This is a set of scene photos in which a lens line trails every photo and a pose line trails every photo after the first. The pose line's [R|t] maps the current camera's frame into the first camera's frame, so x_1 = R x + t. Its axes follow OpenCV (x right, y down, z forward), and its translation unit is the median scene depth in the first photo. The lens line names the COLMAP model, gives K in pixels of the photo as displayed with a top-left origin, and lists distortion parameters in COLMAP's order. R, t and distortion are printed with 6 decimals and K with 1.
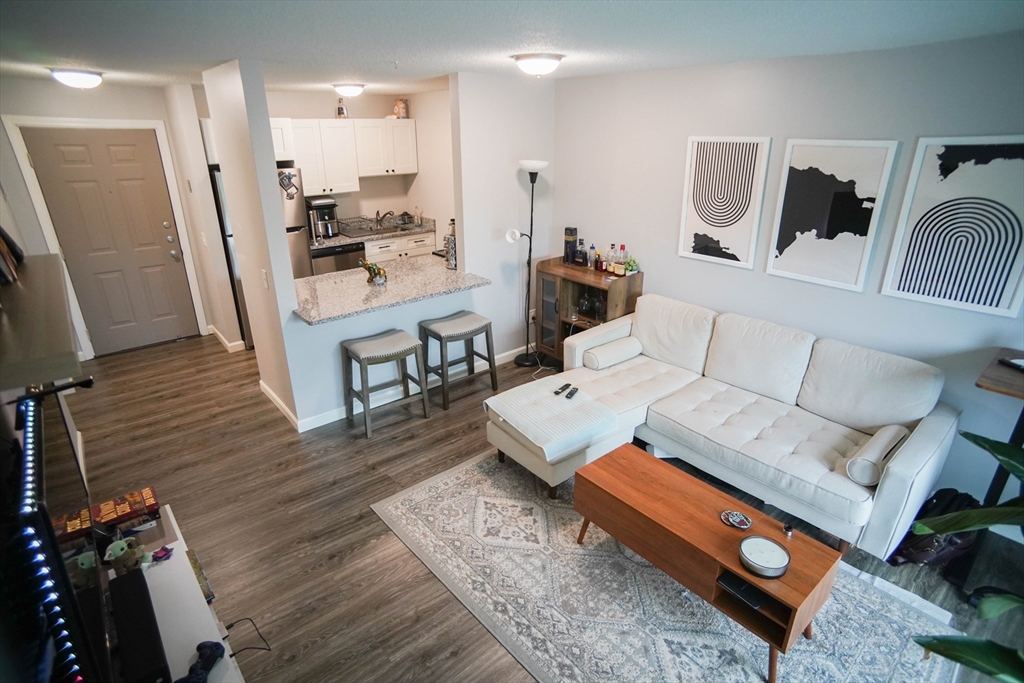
lens RADIAL K [[548.0, 0, 517.0], [0, 548.0, 343.2], [0, 0, 1]] dist [-0.057005, 0.001955]
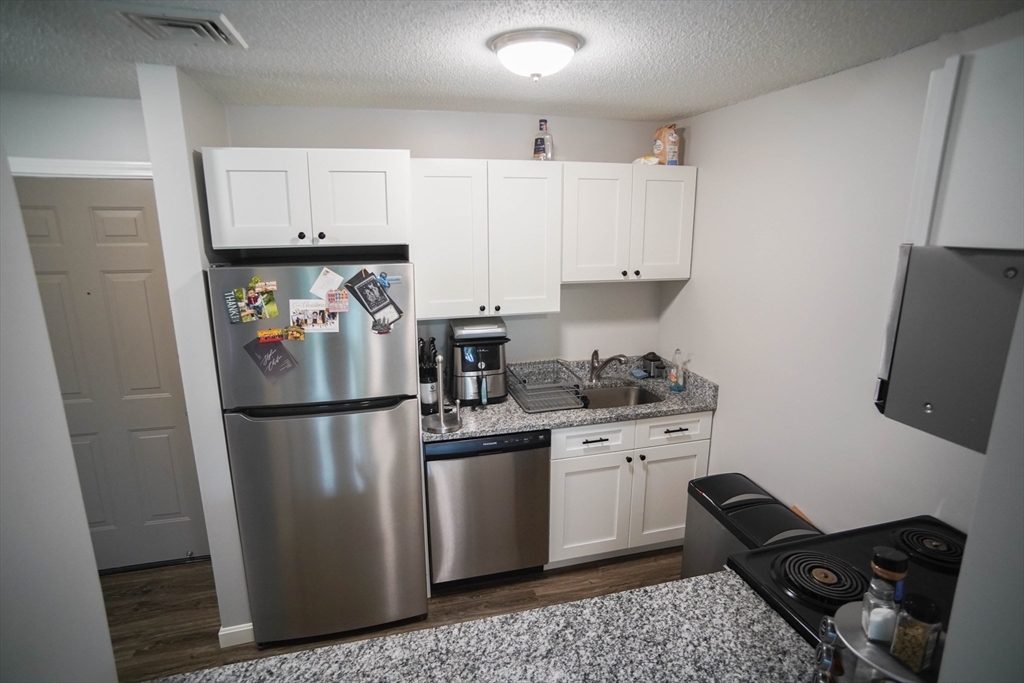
lens RADIAL K [[548.0, 0, 517.0], [0, 548.0, 343.2], [0, 0, 1]] dist [-0.057005, 0.001955]
pose [[0.905587, 0.097169, -0.412880, -0.123235], [-0.155539, 0.981673, -0.110119, -0.192149], [0.394613, 0.163942, 0.904104, 0.551384]]
